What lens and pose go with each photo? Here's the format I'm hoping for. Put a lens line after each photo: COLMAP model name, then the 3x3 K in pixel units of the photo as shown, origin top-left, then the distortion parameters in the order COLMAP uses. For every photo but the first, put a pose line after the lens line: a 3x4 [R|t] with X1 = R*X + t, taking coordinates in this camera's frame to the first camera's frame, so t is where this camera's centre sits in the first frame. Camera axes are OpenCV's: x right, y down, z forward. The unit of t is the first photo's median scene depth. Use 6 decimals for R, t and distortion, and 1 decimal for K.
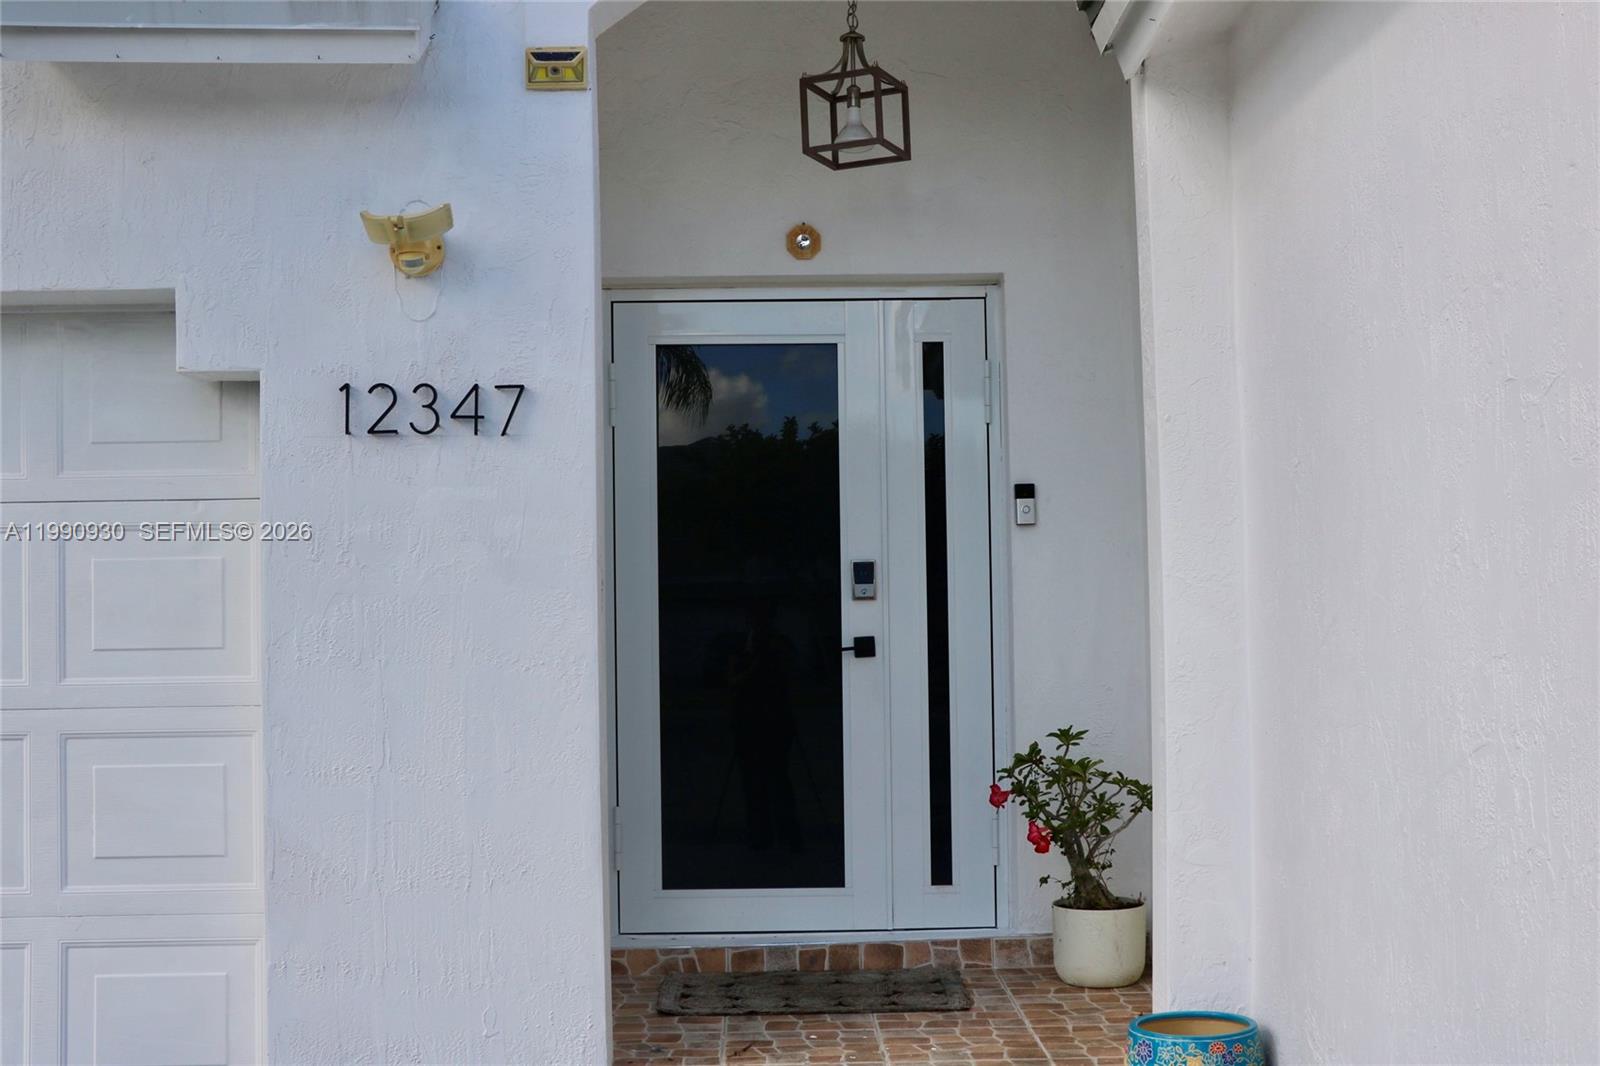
lens RADIAL K [[2087.6, 0, 805.1], [0, 2087.6, 535.1], [0, 0, 1]] dist [-0.056578, 0.000000]
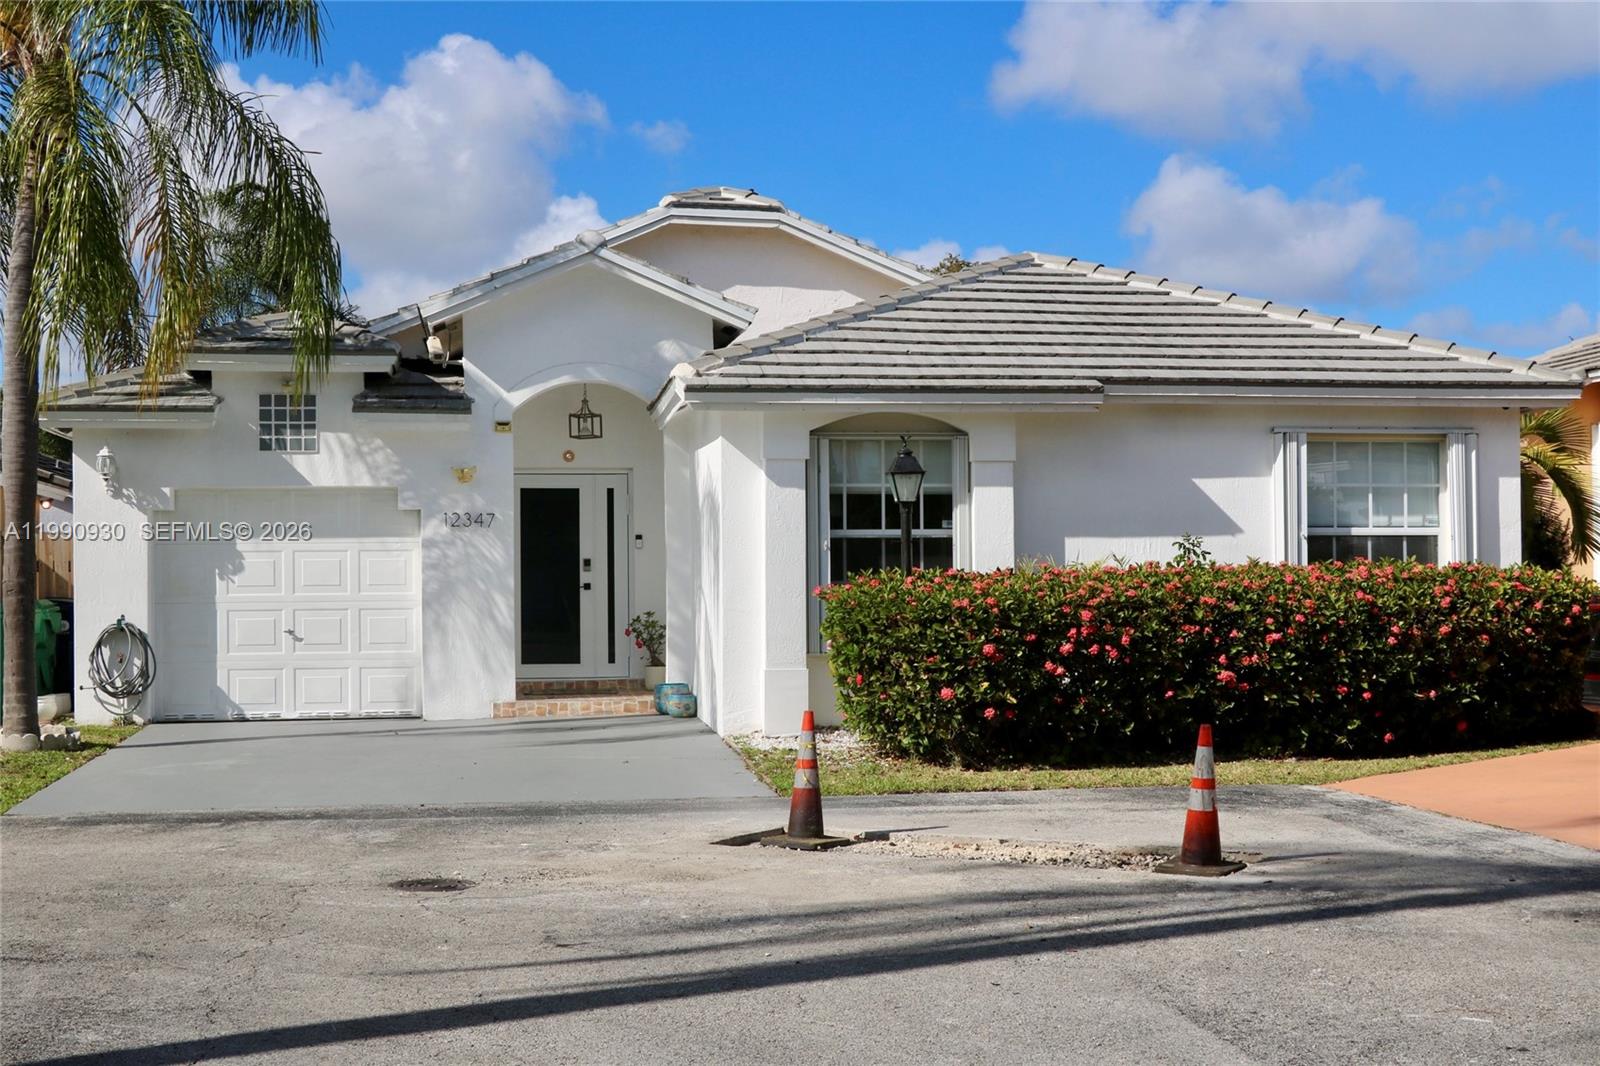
lens RADIAL K [[2087.6, 0, 800.9], [0, 2087.6, 539.0], [0, 0, 1]] dist [-0.056578, 0.000000]
pose [[0.992433, 0.008732, 0.122477, -0.039346], [-0.011361, 0.999719, 0.020783, -0.090748], [-0.122261, -0.022017, 0.992254, -2.256711]]
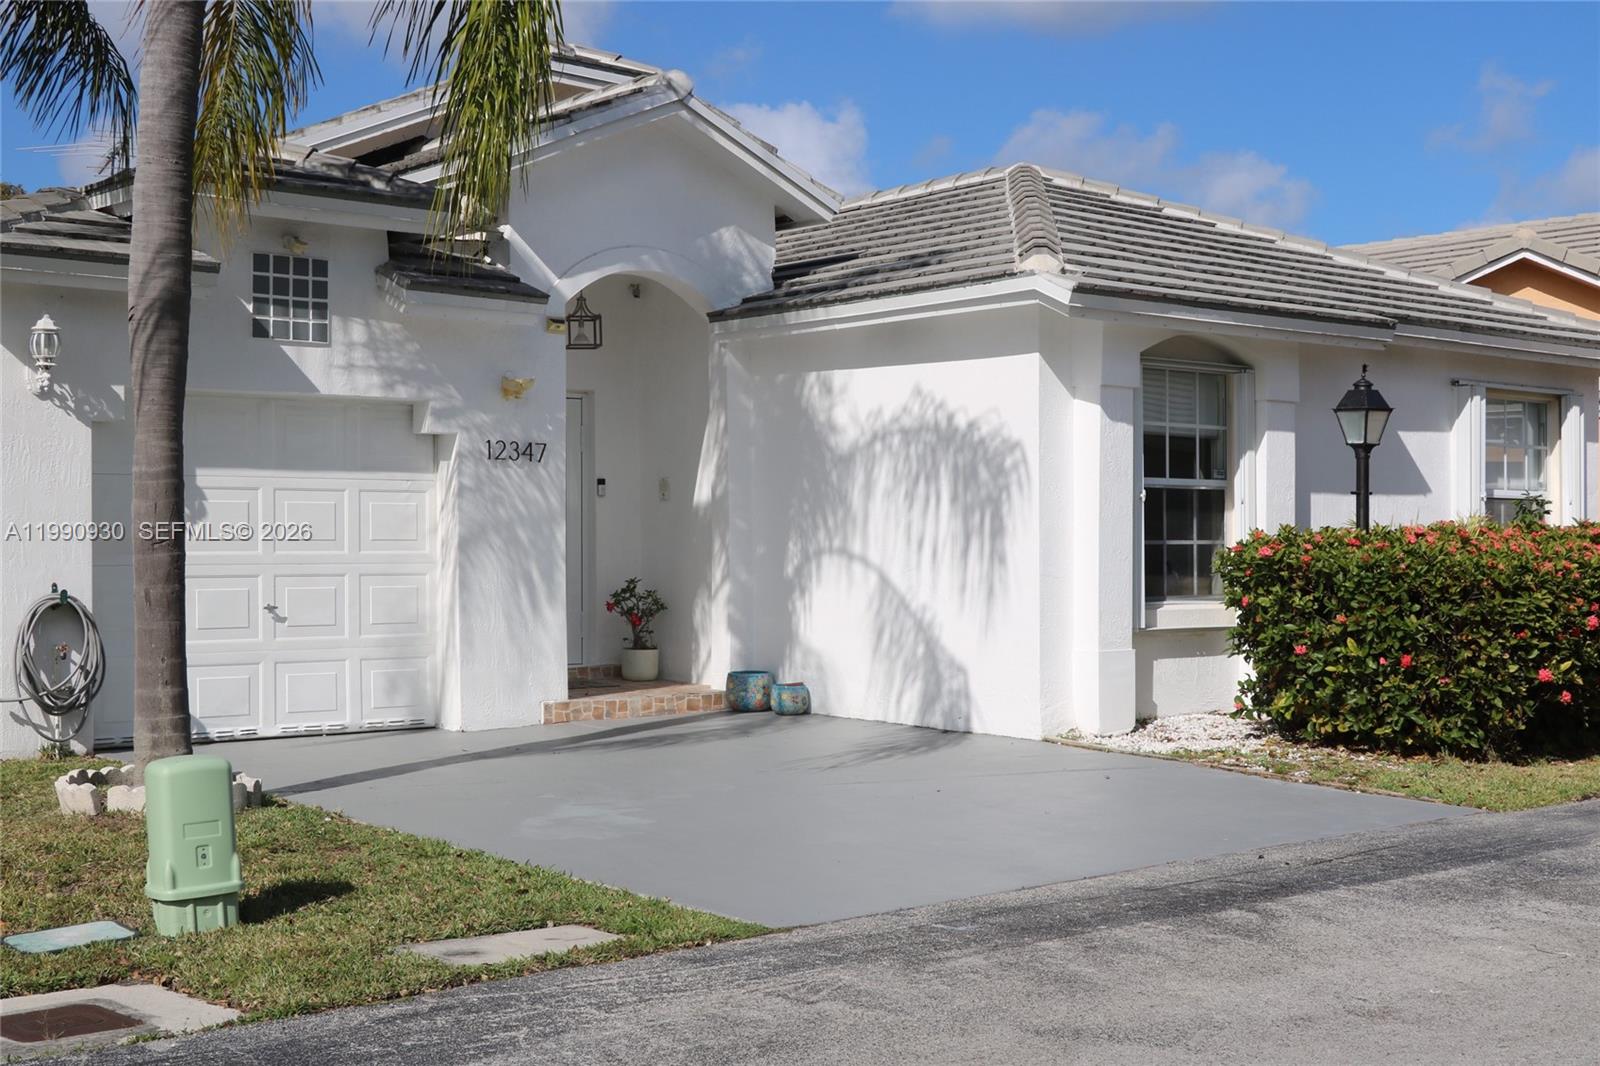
lens RADIAL K [[2087.6, 0, 803.2], [0, 2087.6, 537.3], [0, 0, 1]] dist [-0.056578, 0.000000]
pose [[0.772809, 0.016920, 0.634413, -1.307312], [-0.039261, 0.999004, 0.021182, -0.017541], [-0.633423, -0.041278, 0.772704, -1.067563]]
